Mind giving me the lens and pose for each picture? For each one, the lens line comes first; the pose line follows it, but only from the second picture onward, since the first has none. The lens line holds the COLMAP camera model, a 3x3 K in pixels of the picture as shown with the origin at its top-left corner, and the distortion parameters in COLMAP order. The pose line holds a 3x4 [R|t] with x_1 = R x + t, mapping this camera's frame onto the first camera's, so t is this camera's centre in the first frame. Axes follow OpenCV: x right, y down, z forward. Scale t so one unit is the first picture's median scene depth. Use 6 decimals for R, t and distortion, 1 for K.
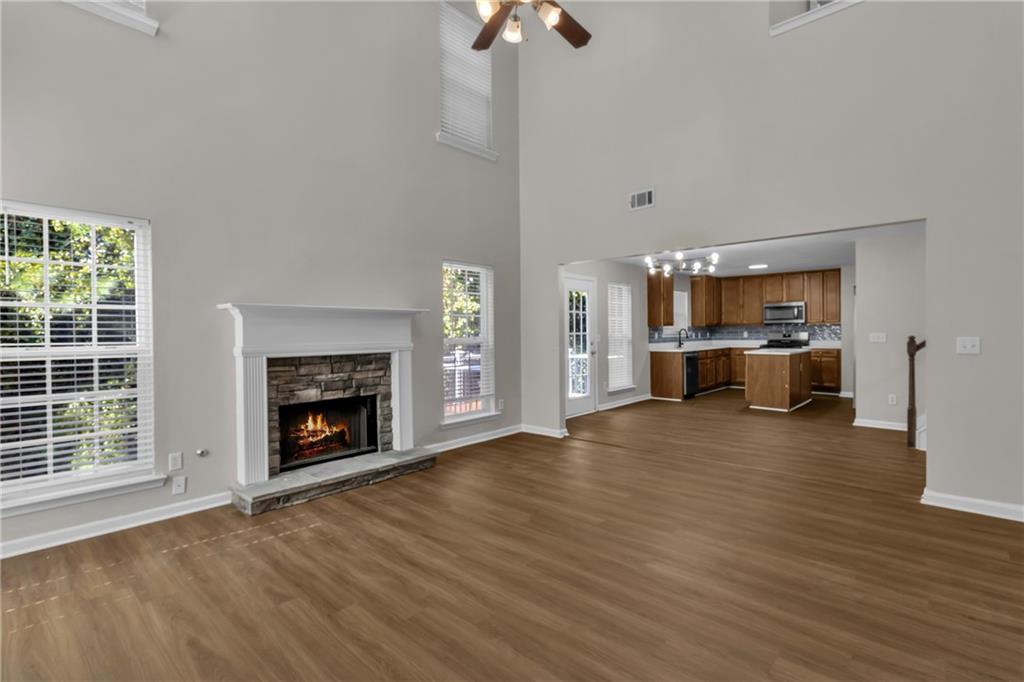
lens RADIAL K [[468.5, 0, 520.0], [0, 468.5, 335.5], [0, 0, 1]] dist [0.005970, -0.000362]
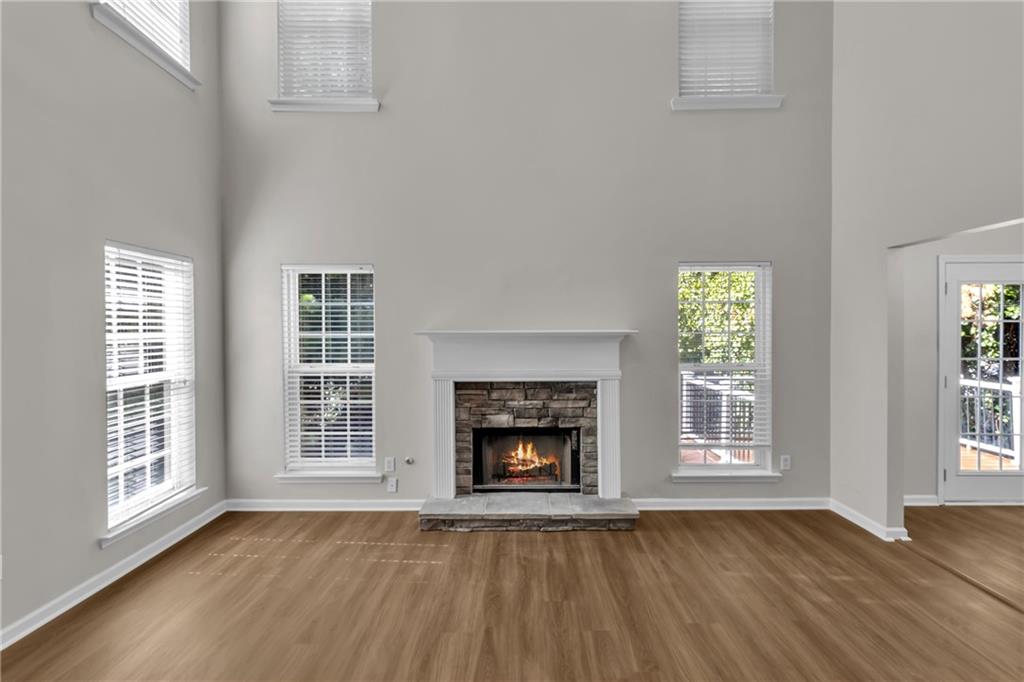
lens RADIAL K [[468.5, 0, 512.9], [0, 468.5, 341.8], [0, 0, 1]] dist [0.005970, -0.000362]
pose [[0.669977, 0.016114, -0.742207, 0.306852], [-0.008158, 0.999864, 0.014344, -0.054632], [0.742337, -0.003556, 0.670017, 0.379323]]
